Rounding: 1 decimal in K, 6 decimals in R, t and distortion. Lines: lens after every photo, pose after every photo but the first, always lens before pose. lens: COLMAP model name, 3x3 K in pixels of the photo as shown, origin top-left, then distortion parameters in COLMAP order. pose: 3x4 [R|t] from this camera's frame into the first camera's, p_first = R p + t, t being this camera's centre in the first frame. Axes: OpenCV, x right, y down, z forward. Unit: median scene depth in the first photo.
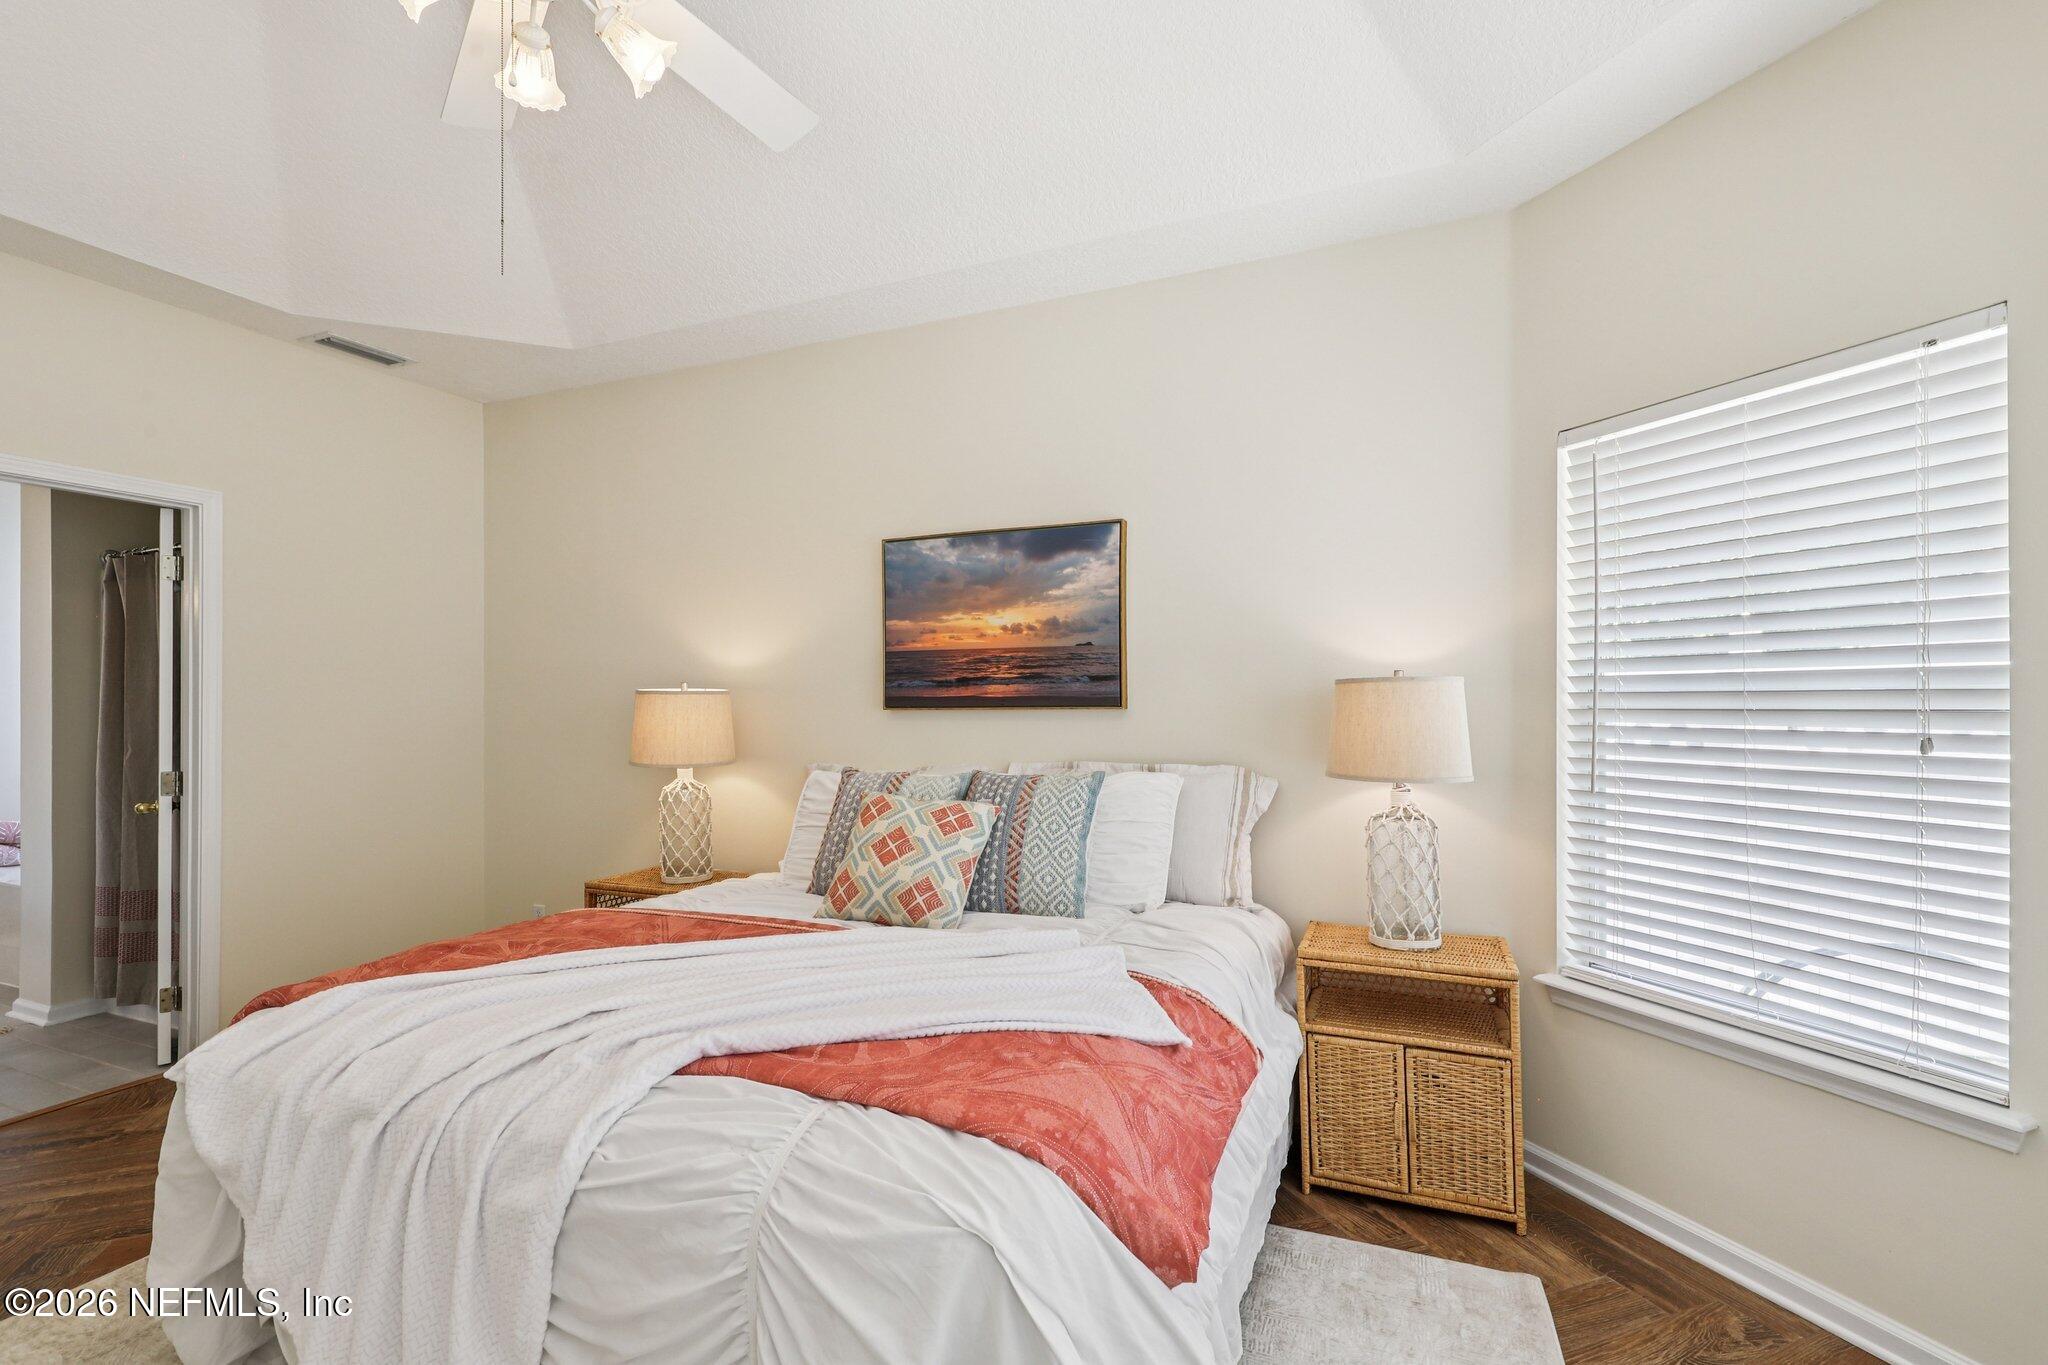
lens RADIAL K [[929.4, 0, 1019.4], [0, 929.4, 682.8], [0, 0, 1]] dist [-0.000214, 0.001131]
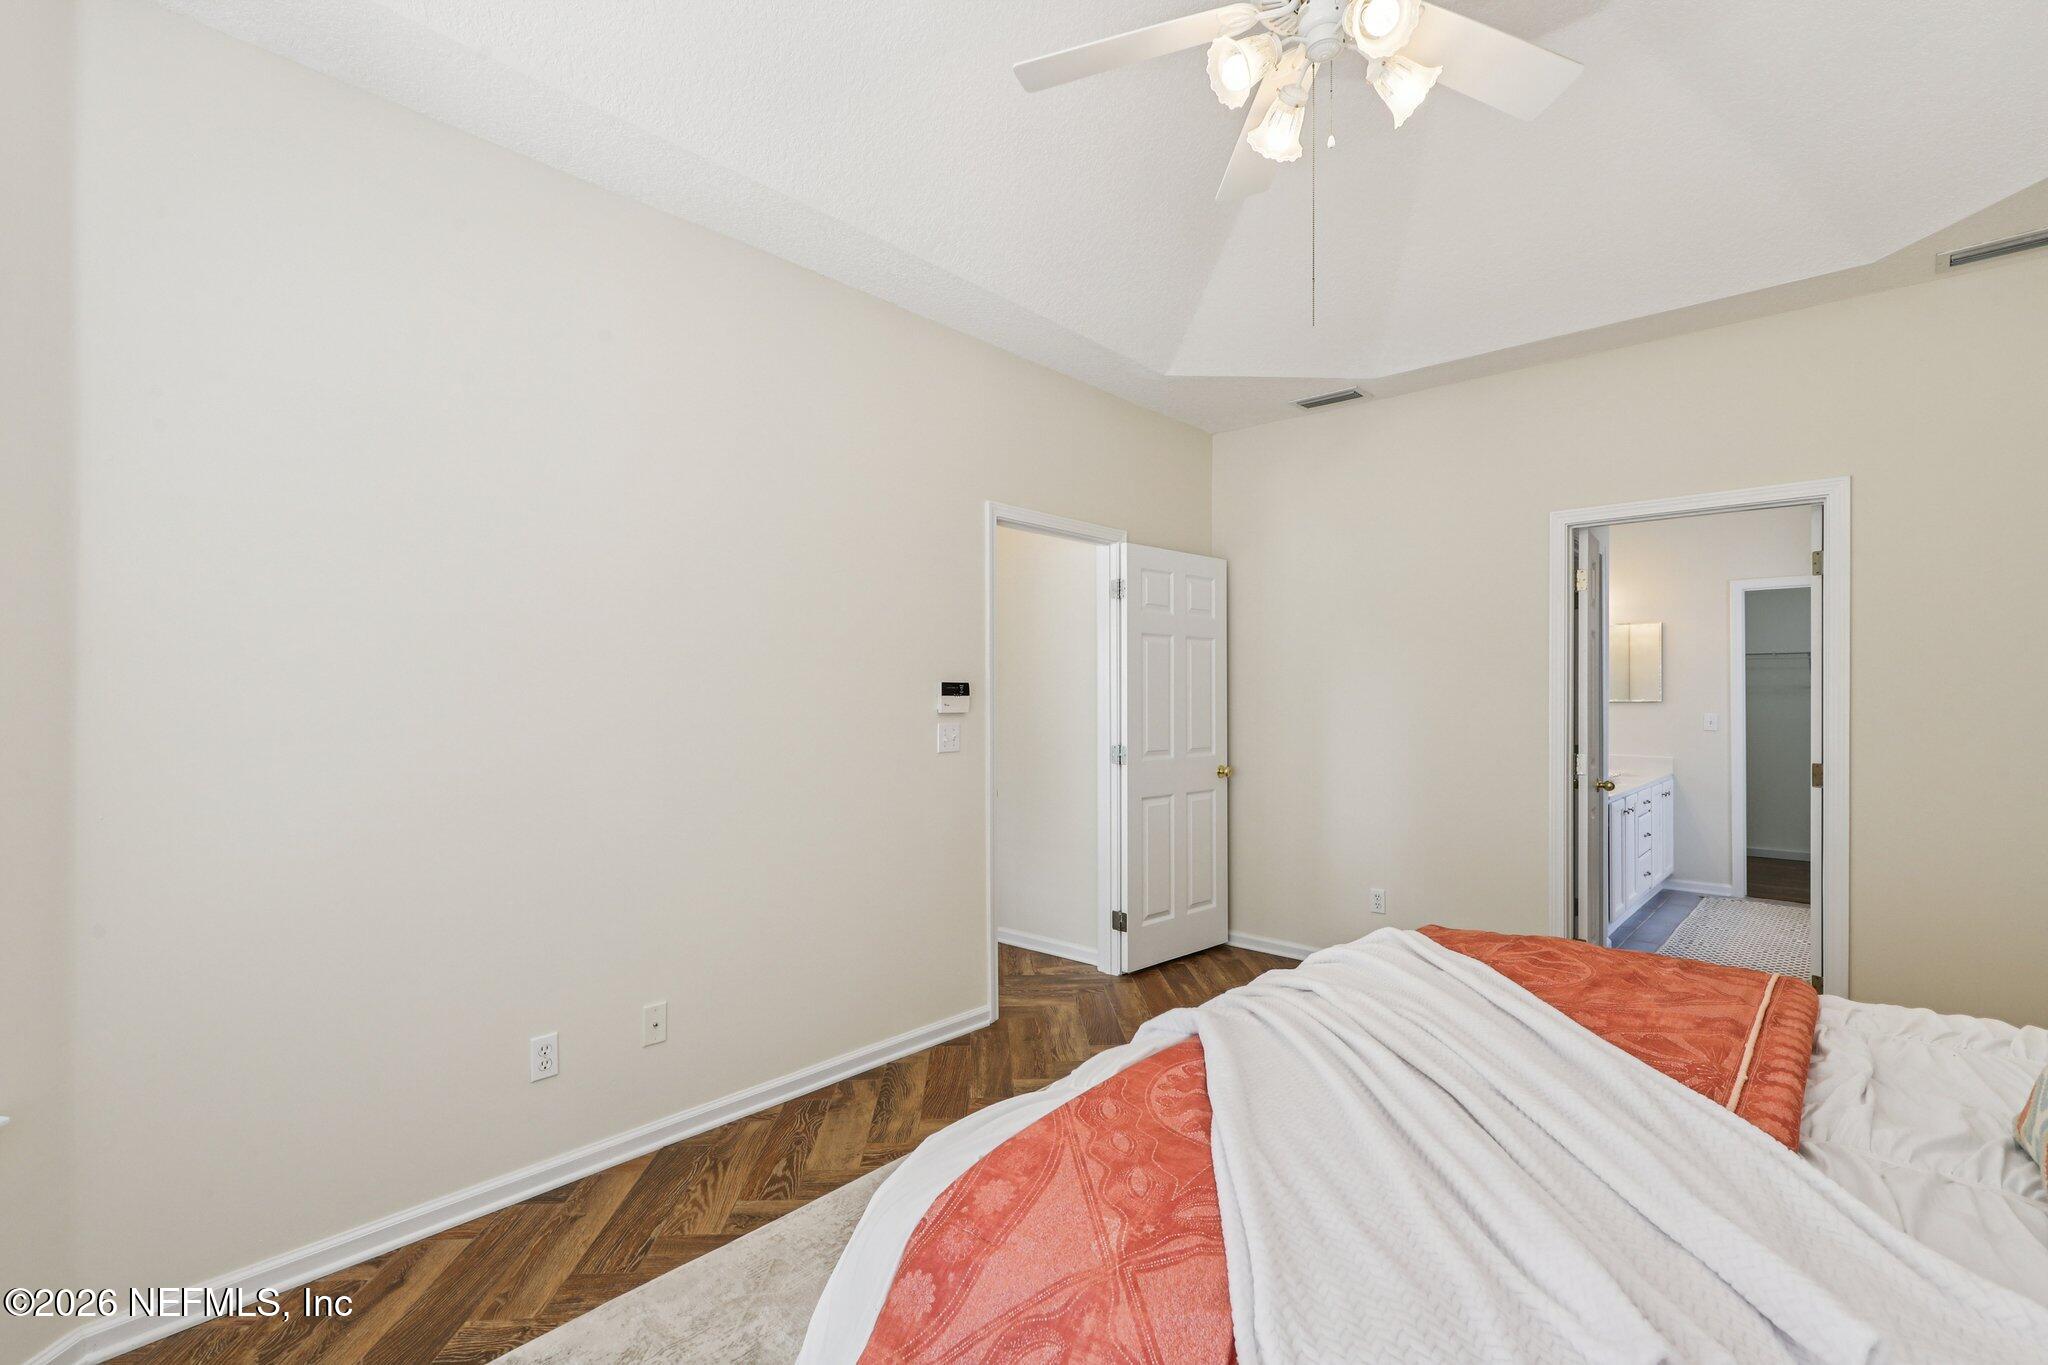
lens RADIAL K [[929.4, 0, 976.0], [0, 929.4, 692.1], [0, 0, 1]] dist [-0.000214, 0.001131]
pose [[-0.340182, 0.007696, -0.940328, 0.399659], [0.009227, 0.999946, 0.004846, 0.012725], [0.940314, -0.007028, -0.340234, 0.638930]]
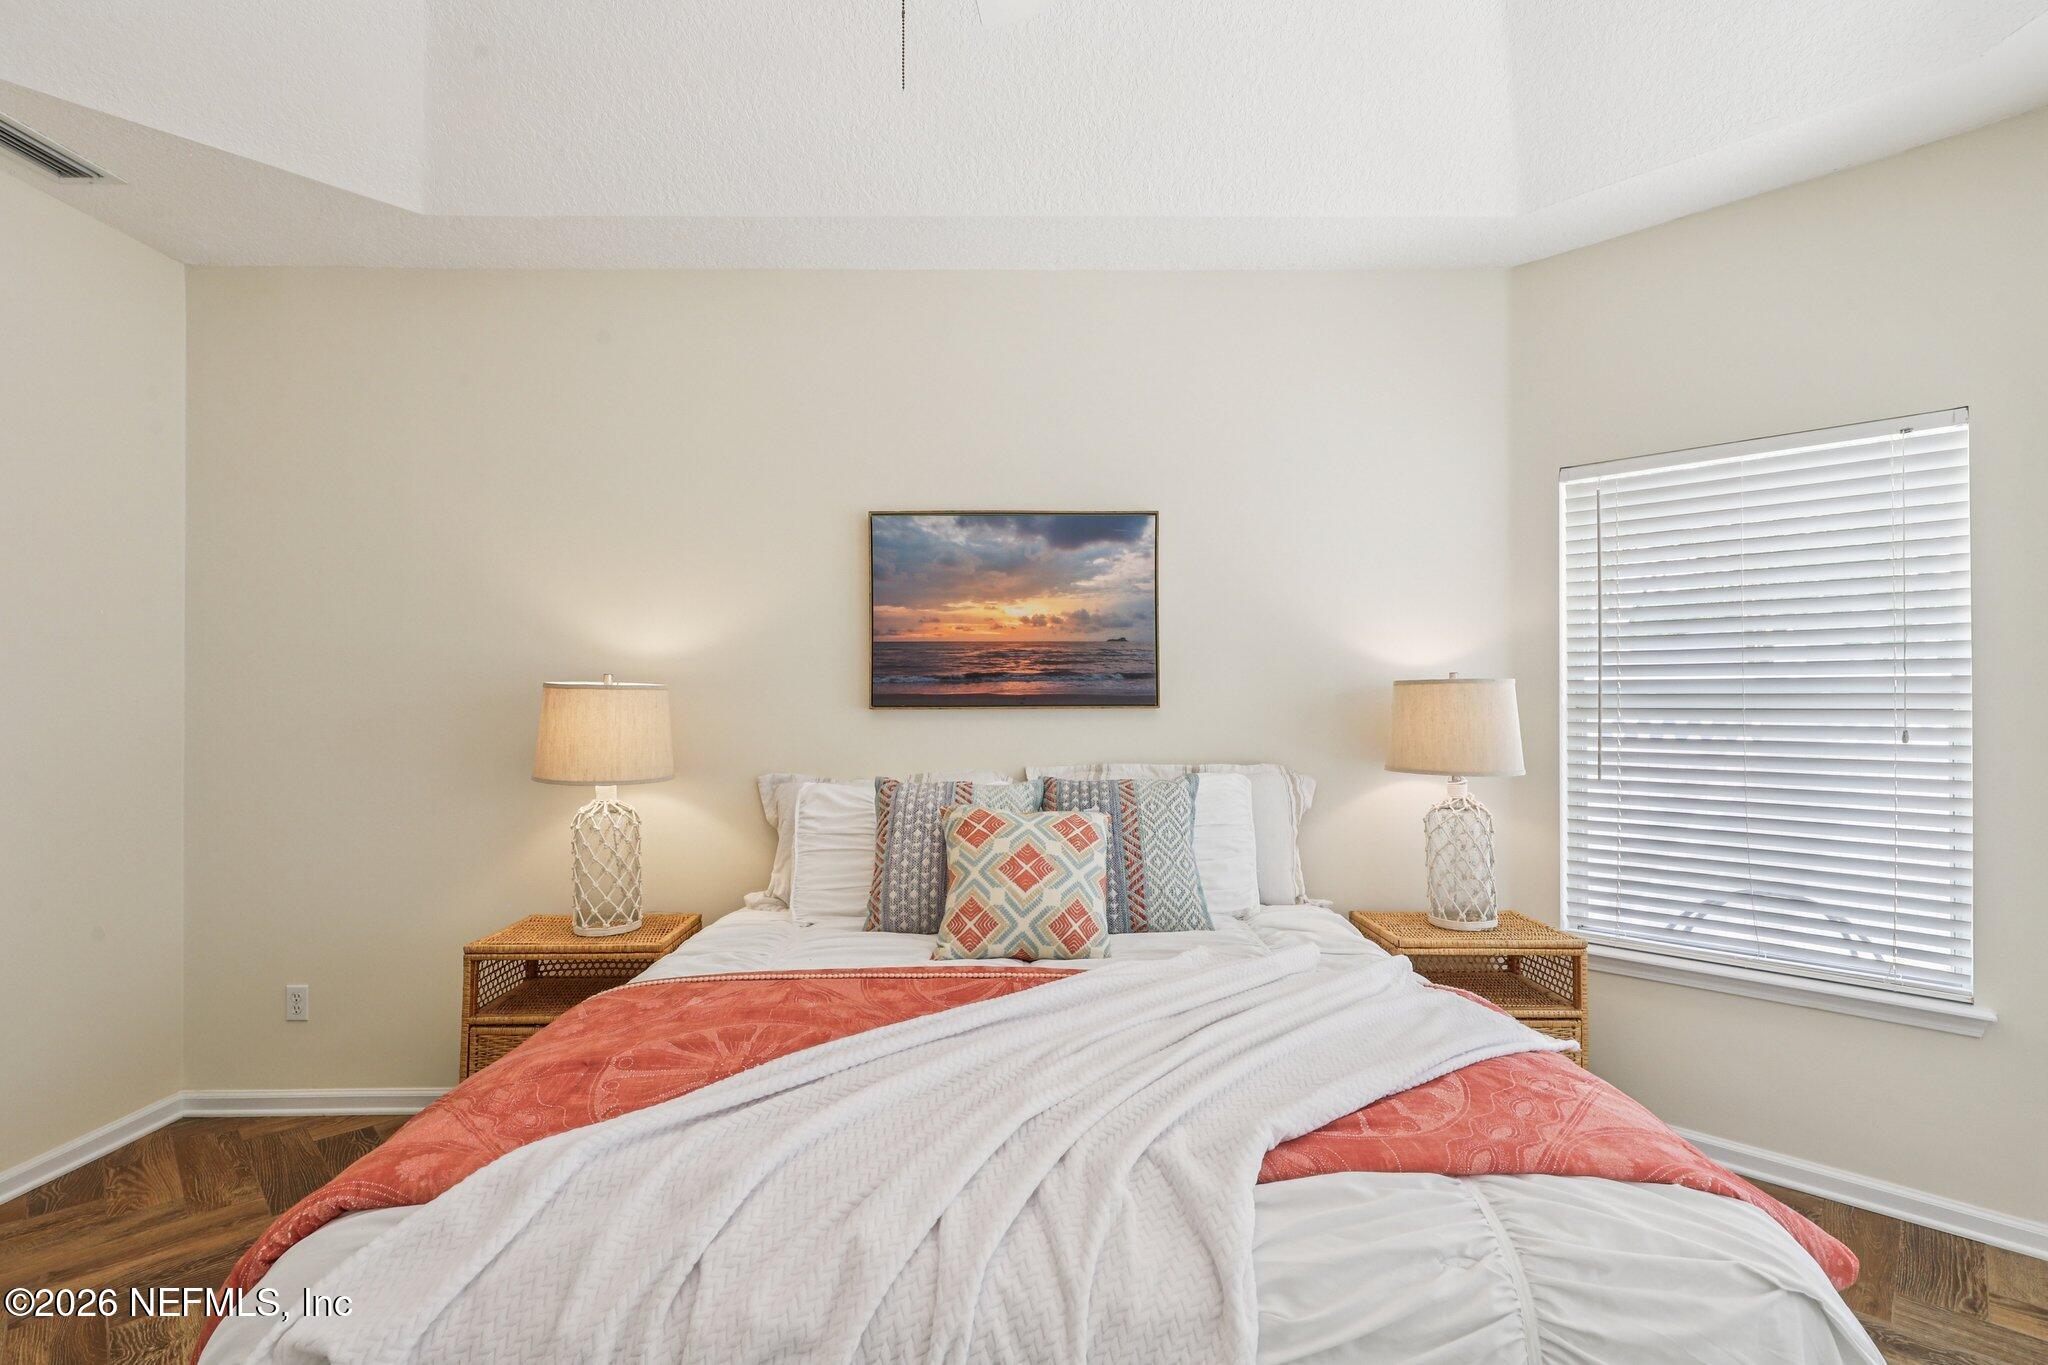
lens RADIAL K [[929.4, 0, 1022.2], [0, 929.4, 679.5], [0, 0, 1]] dist [-0.000214, 0.001131]
pose [[0.915699, 0.011471, 0.401700, -0.480804], [-0.010898, 0.999934, -0.003711, 0.004141], [-0.401716, -0.000980, 0.915764, 0.206774]]
